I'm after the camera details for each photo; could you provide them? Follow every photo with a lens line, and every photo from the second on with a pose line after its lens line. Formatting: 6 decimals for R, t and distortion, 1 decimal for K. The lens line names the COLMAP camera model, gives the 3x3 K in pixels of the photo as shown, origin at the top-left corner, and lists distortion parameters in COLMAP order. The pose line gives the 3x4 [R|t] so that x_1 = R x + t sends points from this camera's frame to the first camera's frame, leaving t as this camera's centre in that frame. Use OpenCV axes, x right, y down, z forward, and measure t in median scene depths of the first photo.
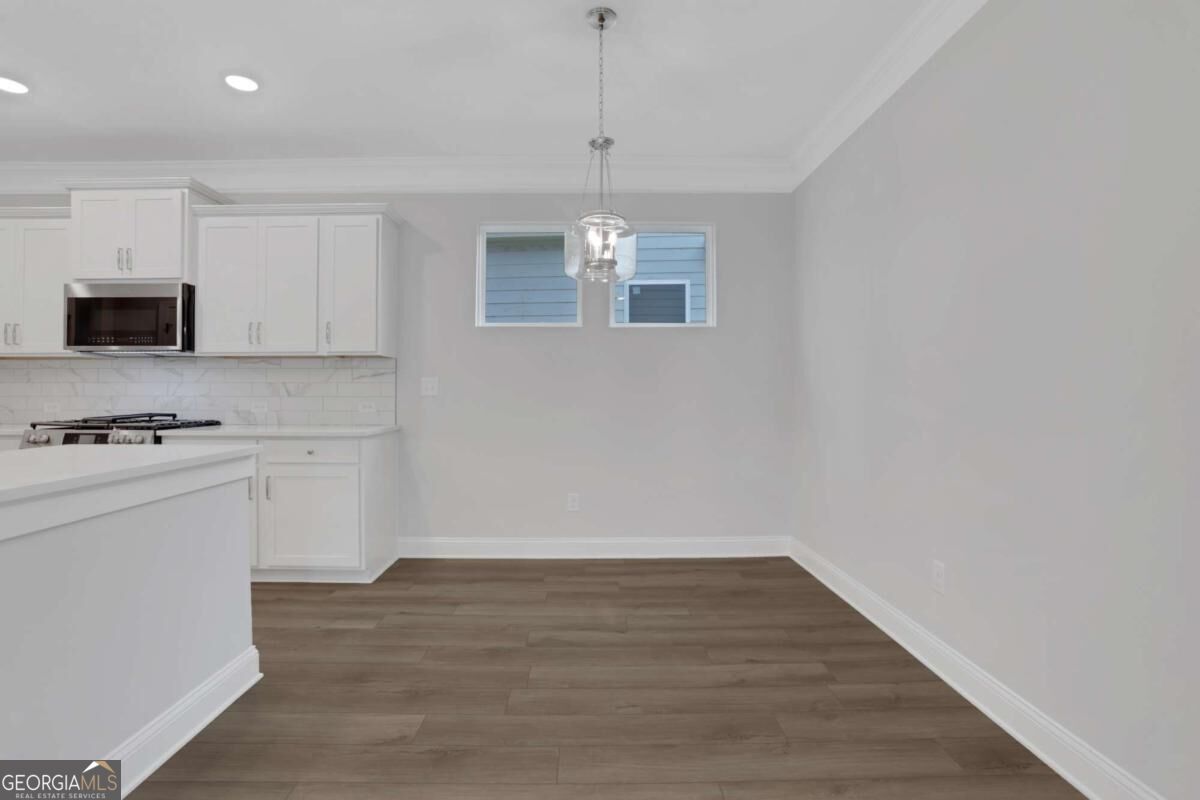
lens RADIAL K [[561.2, 0, 595.7], [0, 561.2, 392.2], [0, 0, 1]] dist [-0.042193, 0.000566]
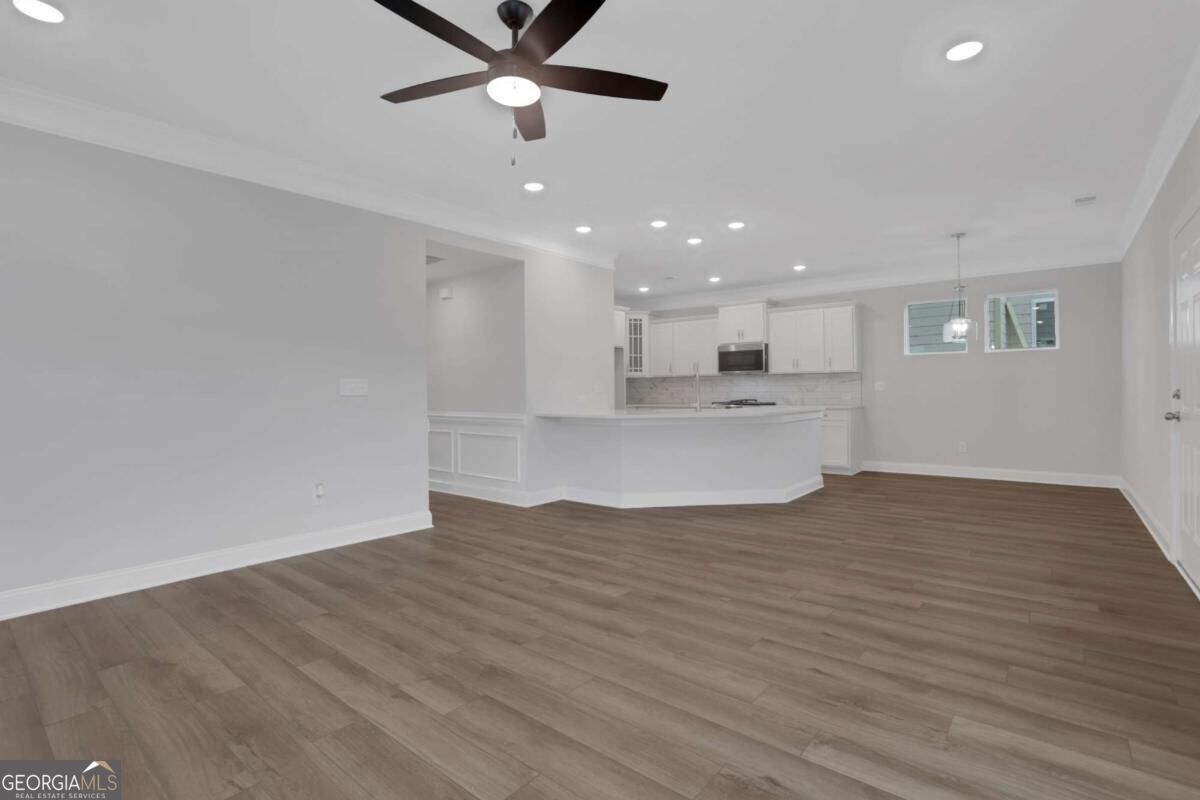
lens RADIAL K [[561.2, 0, 595.7], [0, 561.2, 392.2], [0, 0, 1]] dist [-0.042193, 0.000566]
pose [[0.759193, -0.003661, -0.650856, 0.244784], [0.003511, 0.999993, -0.001529, 0.010003], [0.650857, -0.001125, 0.759200, -1.260232]]
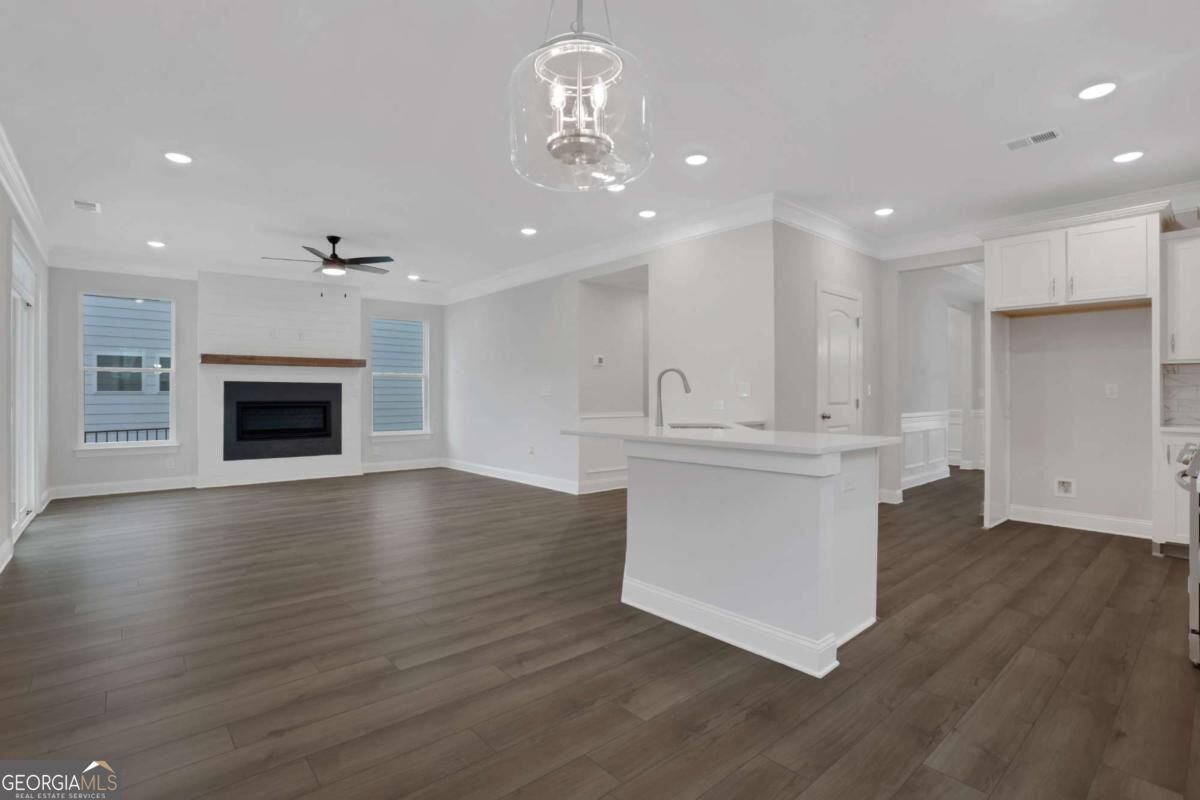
lens RADIAL K [[569.8, 0, 605.0], [0, 569.8, 394.4], [0, 0, 1]] dist [-0.068586, 0.026126]
pose [[-0.756408, -0.002708, -0.654095, 0.215004], [-0.003356, 0.999994, -0.000258, 0.005836], [0.654092, 0.002000, -0.756413, 0.932676]]
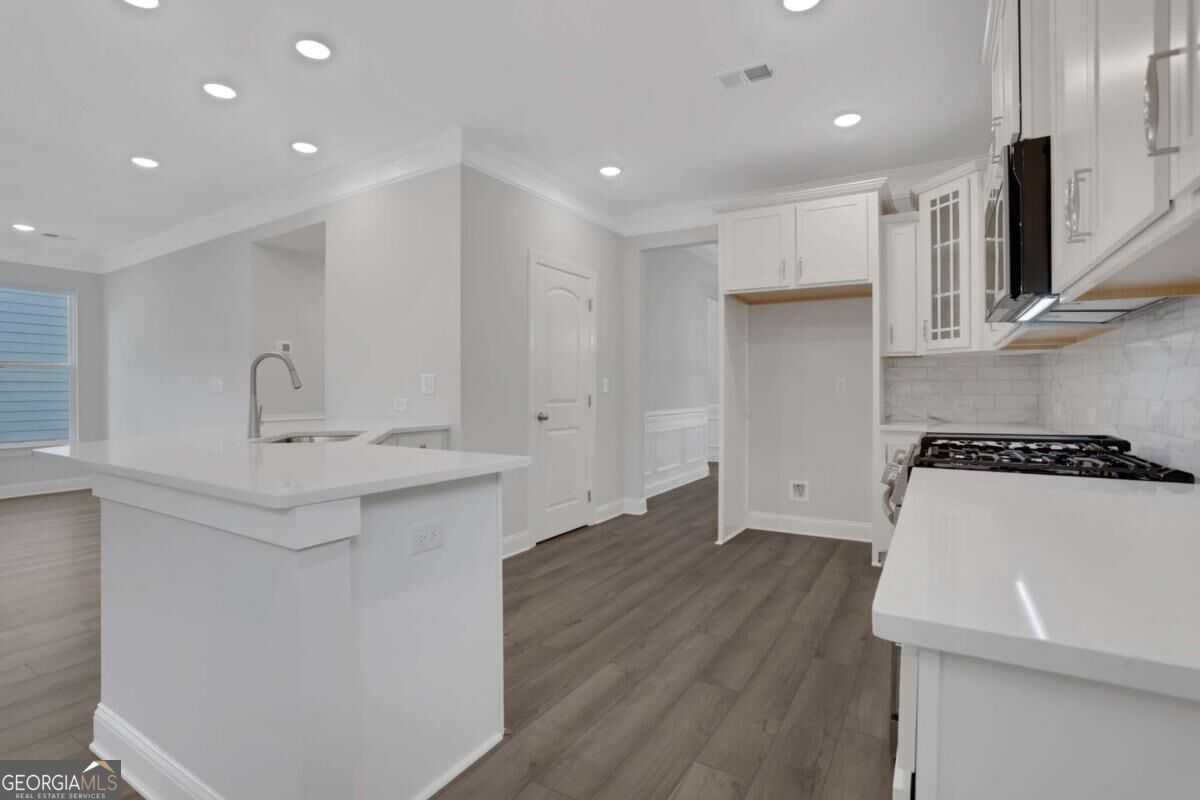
lens RADIAL K [[575.3, 0, 598.0], [0, 575.3, 393.5], [0, 0, 1]] dist [-0.095415, 0.044037]
pose [[-0.522477, 0.004514, -0.852641, -0.197634], [-0.000379, 0.999985, 0.005526, 0.003572], [0.852653, 0.003210, -0.522467, 0.932161]]
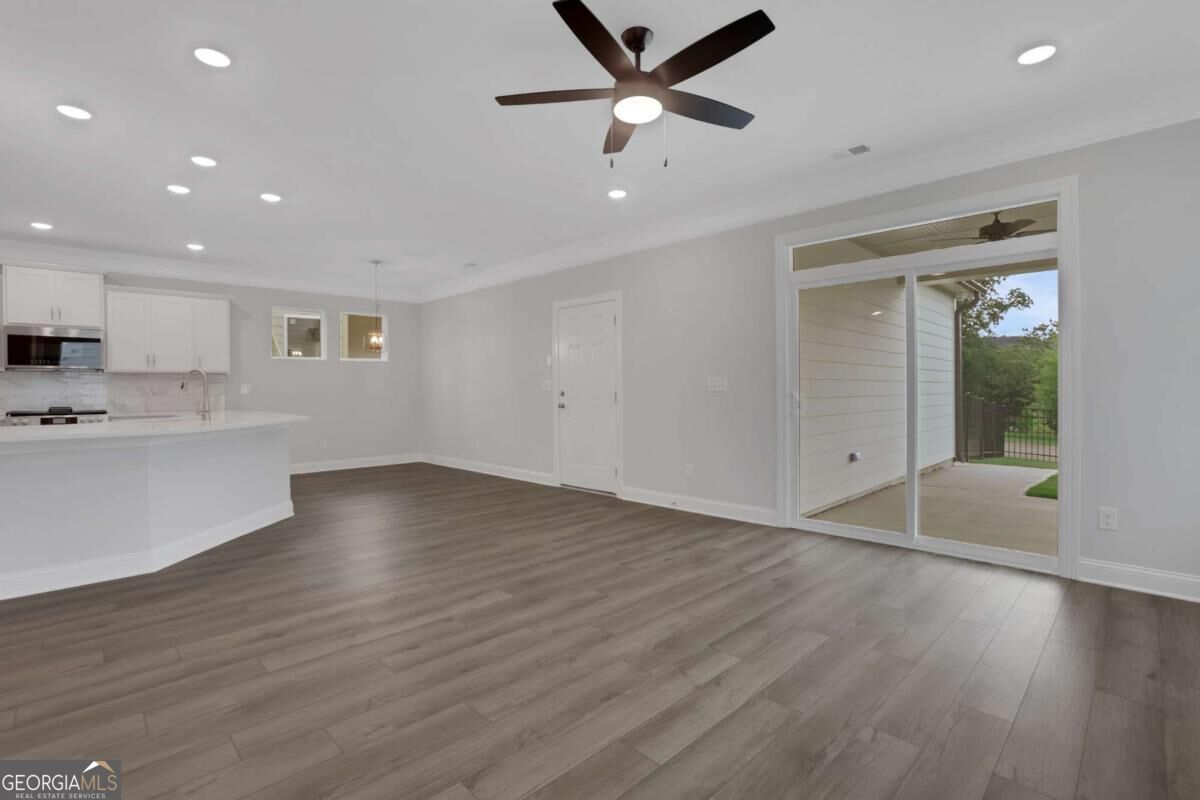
lens RADIAL K [[575.3, 0, 598.0], [0, 575.3, 393.5], [0, 0, 1]] dist [-0.095415, 0.044037]
pose [[0.726678, -0.010082, 0.686904, -0.794667], [0.010112, 0.999941, 0.003979, 0.009735], [-0.686903, 0.004055, 0.726738, -1.311108]]
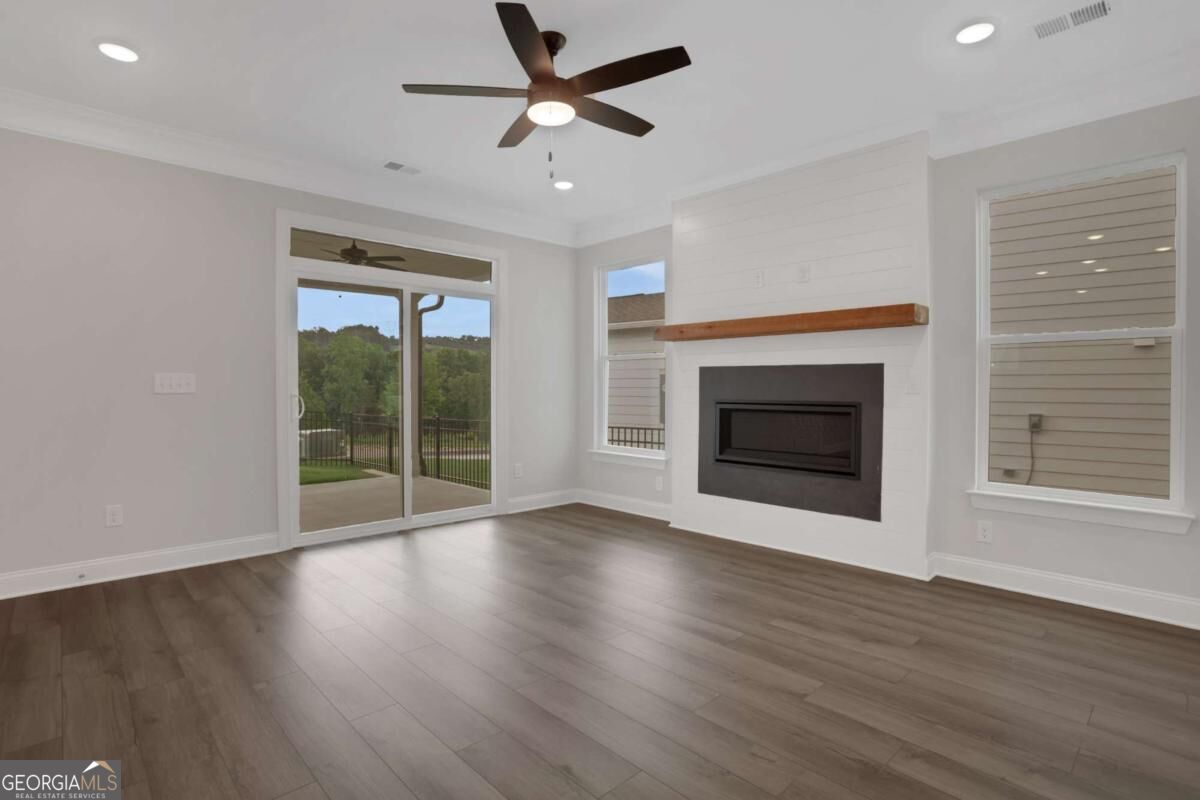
lens RADIAL K [[596.6, 0, 588.8], [0, 596.6, 394.3], [0, 0, 1]] dist [-0.083385, 0.035157]
pose [[-0.666243, -0.009346, 0.745677, -0.868054], [-0.001140, 0.999933, 0.011514, 0.007952], [-0.745734, 0.006821, -0.666209, -0.347557]]
